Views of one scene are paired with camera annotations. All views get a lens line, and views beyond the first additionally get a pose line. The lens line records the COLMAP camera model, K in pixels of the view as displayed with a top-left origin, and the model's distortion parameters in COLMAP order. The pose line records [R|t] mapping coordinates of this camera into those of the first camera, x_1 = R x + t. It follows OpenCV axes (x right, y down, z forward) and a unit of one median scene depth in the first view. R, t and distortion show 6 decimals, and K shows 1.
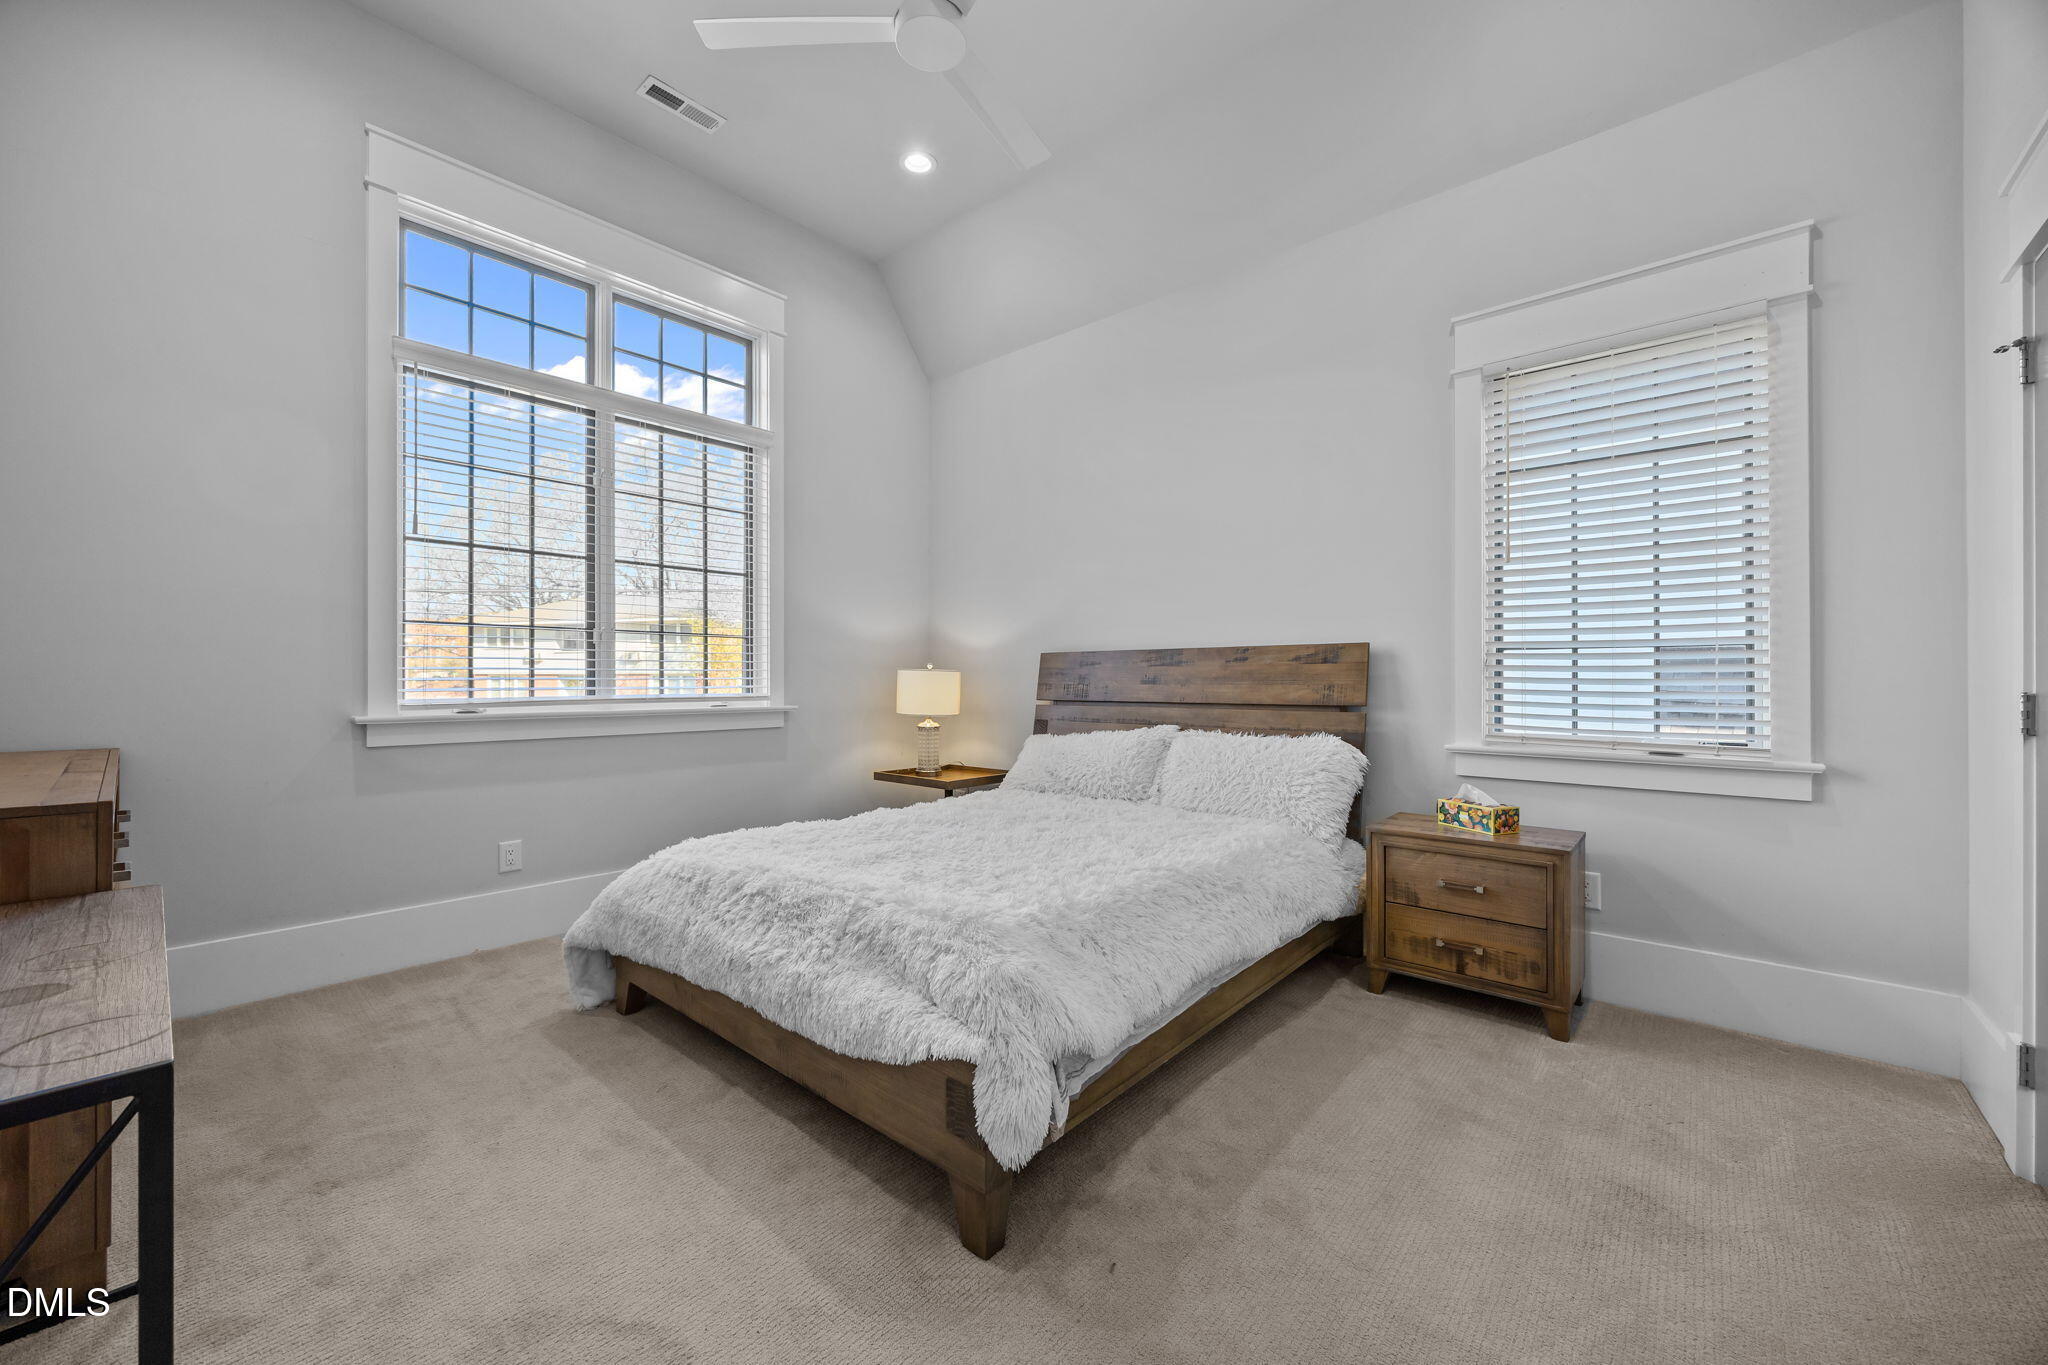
lens RADIAL K [[782.9, 0, 1025.9], [0, 782.9, 686.6], [0, 0, 1]] dist [-0.003059, -0.000419]
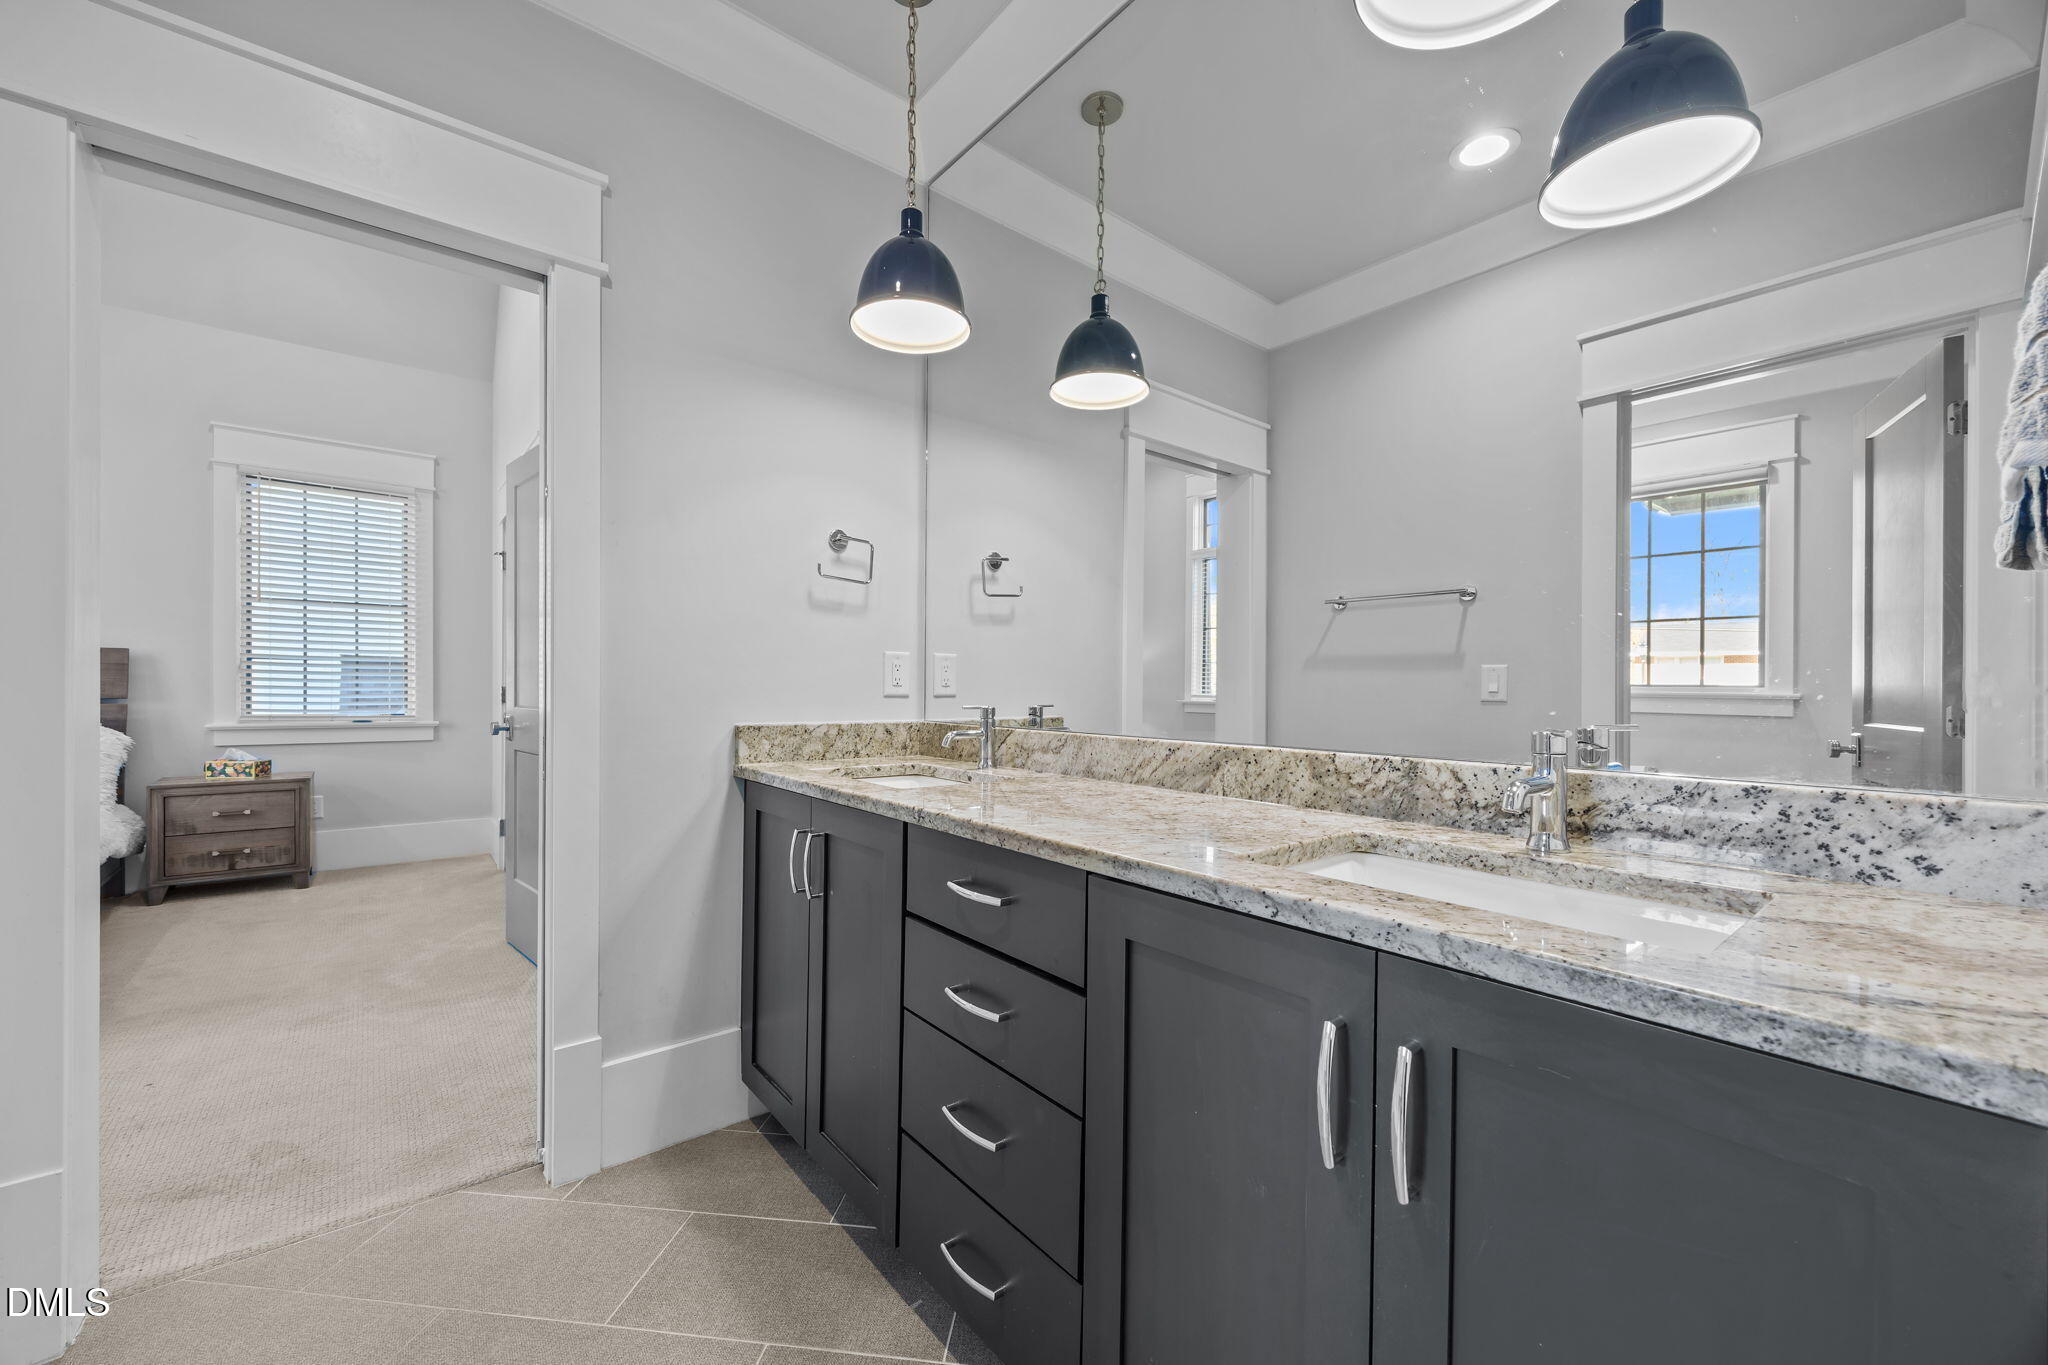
lens RADIAL K [[782.9, 0, 1011.3], [0, 782.9, 687.1], [0, 0, 1]] dist [-0.003059, -0.000419]
pose [[0.168446, -0.007734, 0.985680, -0.671427], [-0.009287, 0.999912, 0.009433, -0.022481], [-0.985667, -0.010743, 0.168360, -0.742339]]
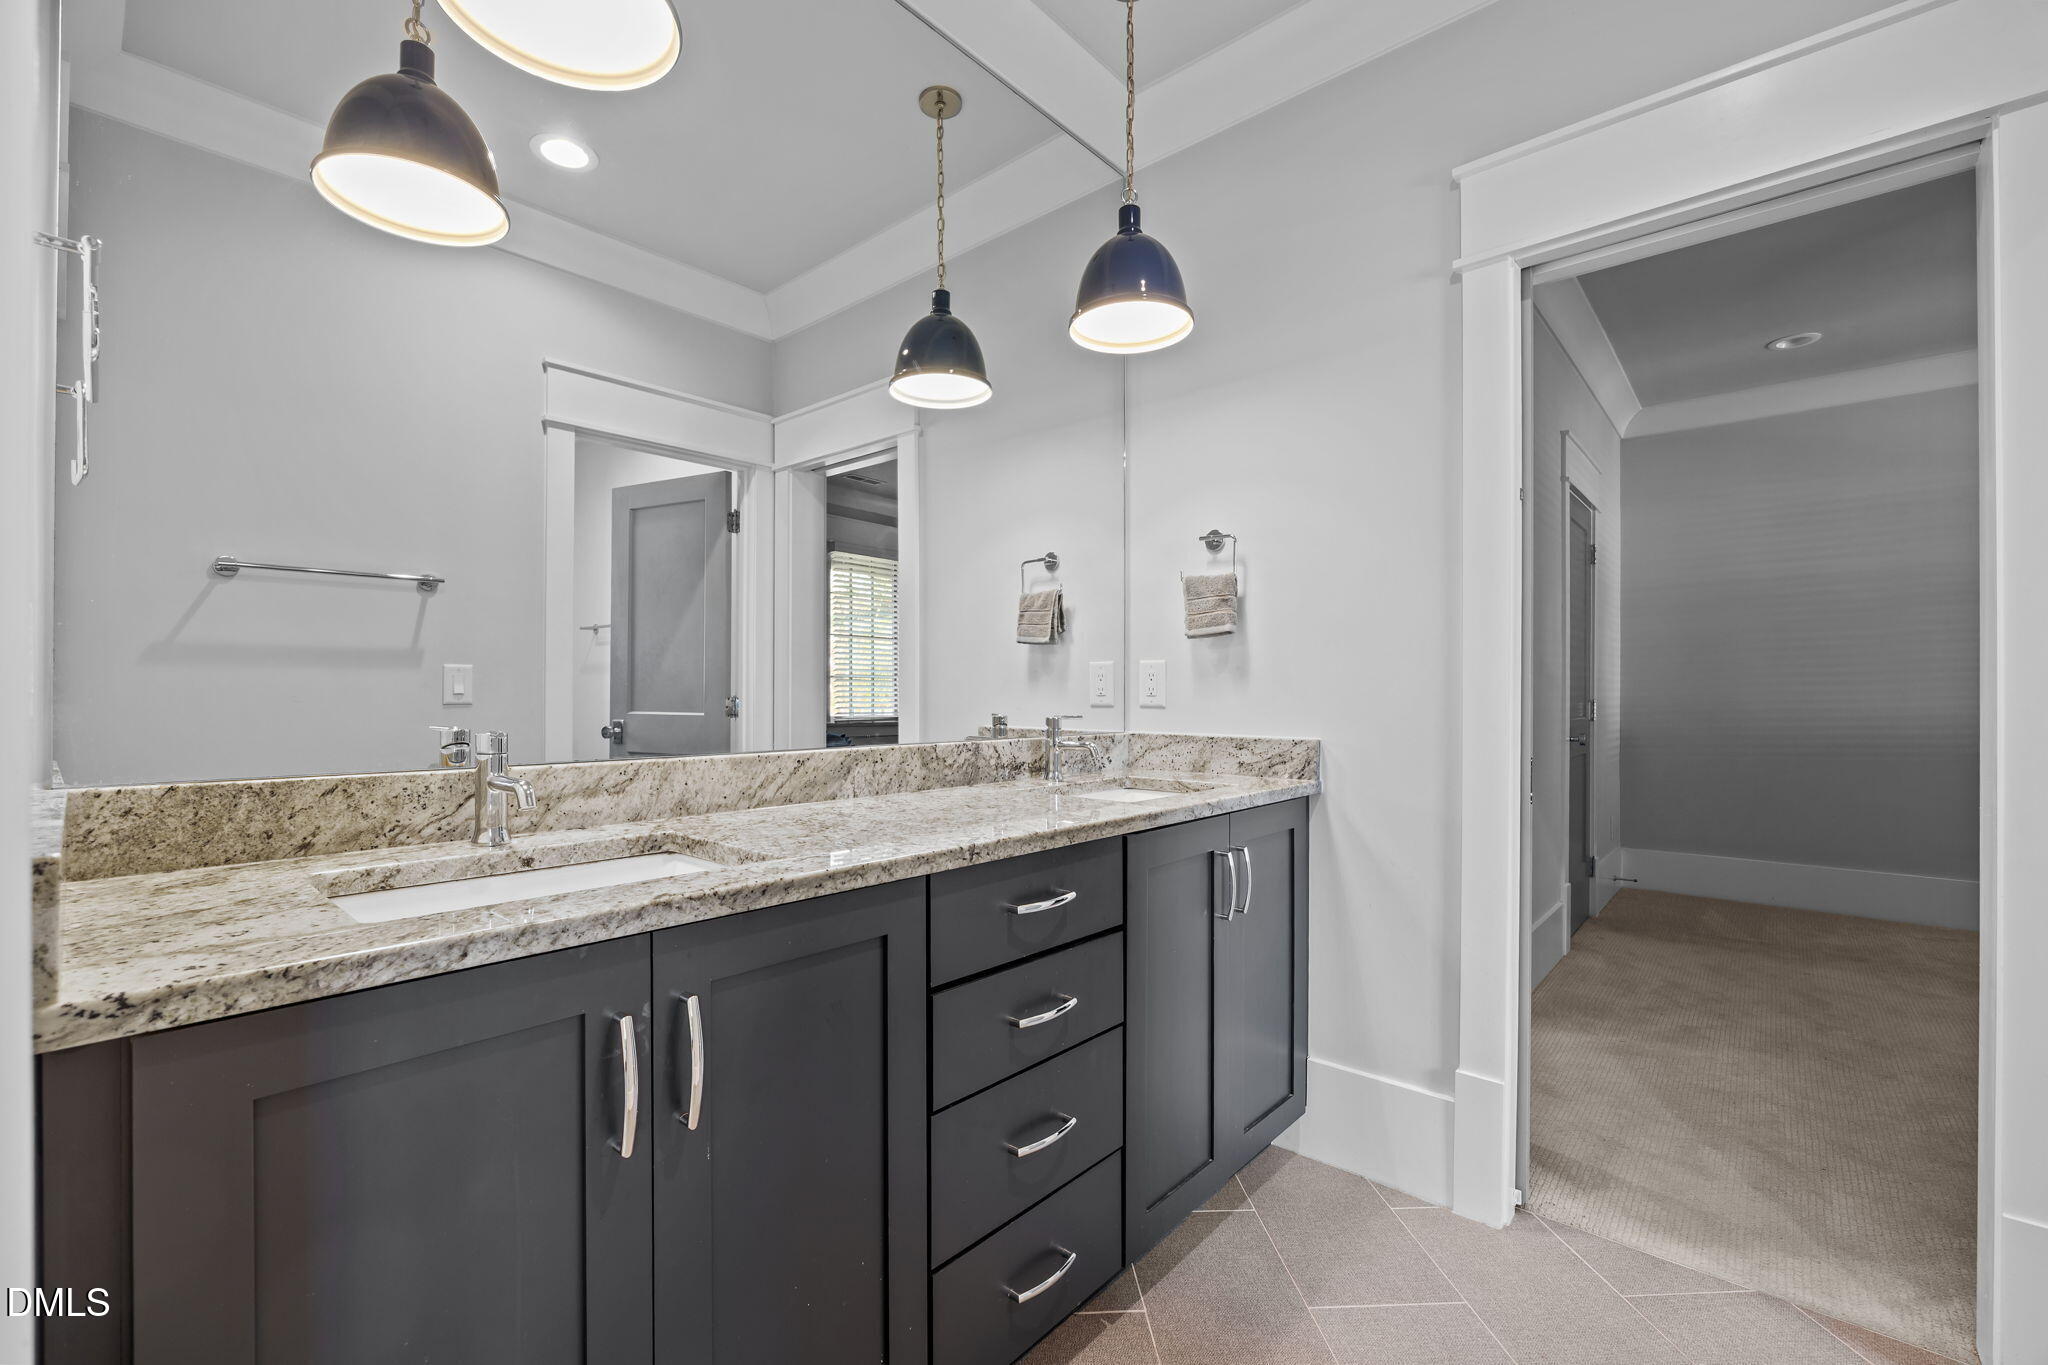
lens RADIAL K [[863.0, 0, 1012.7], [0, 863.0, 686.6], [0, 0, 1]] dist [-0.024947, -0.000036]
pose [[-0.999813, -0.010651, 0.016156, 1.773480], [-0.010807, 0.999895, -0.009644, -0.002532], [-0.016051, -0.009816, -0.999823, 2.462175]]
